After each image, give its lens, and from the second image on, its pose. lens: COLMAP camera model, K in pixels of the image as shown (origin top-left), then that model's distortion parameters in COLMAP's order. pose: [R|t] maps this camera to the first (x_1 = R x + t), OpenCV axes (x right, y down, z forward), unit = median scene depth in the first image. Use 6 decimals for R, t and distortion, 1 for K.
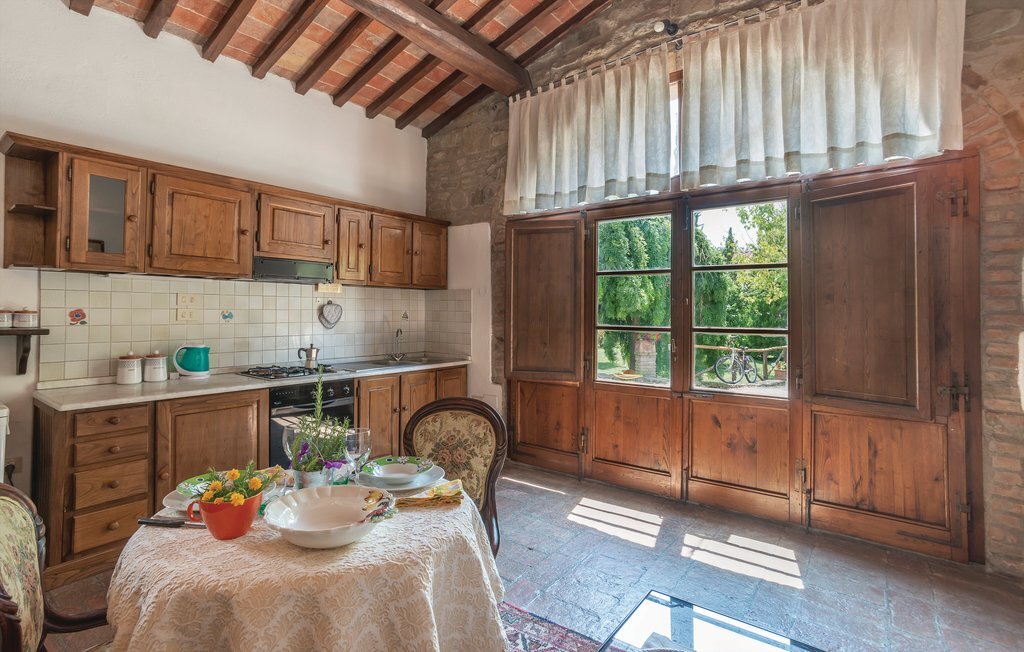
lens RADIAL K [[500.0, 0, 512.7], [0, 500.0, 303.6], [0, 0, 1]] dist [-0.046244, 0.000109]
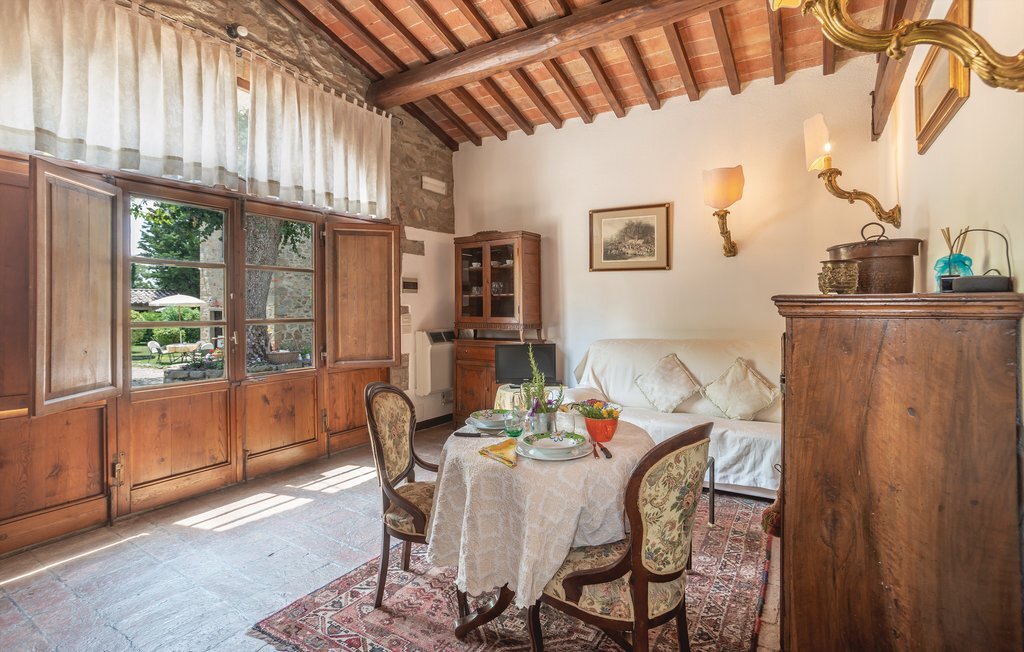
lens RADIAL K [[505.2, 0, 511.0], [0, 505.2, 308.3], [0, 0, 1]] dist [-0.000548, 0.000297]
pose [[-0.112527, -0.000097, 0.993649, -0.825508], [-0.010706, 0.999942, -0.001114, 0.016942], [-0.993591, -0.010763, -0.112521, 0.550369]]
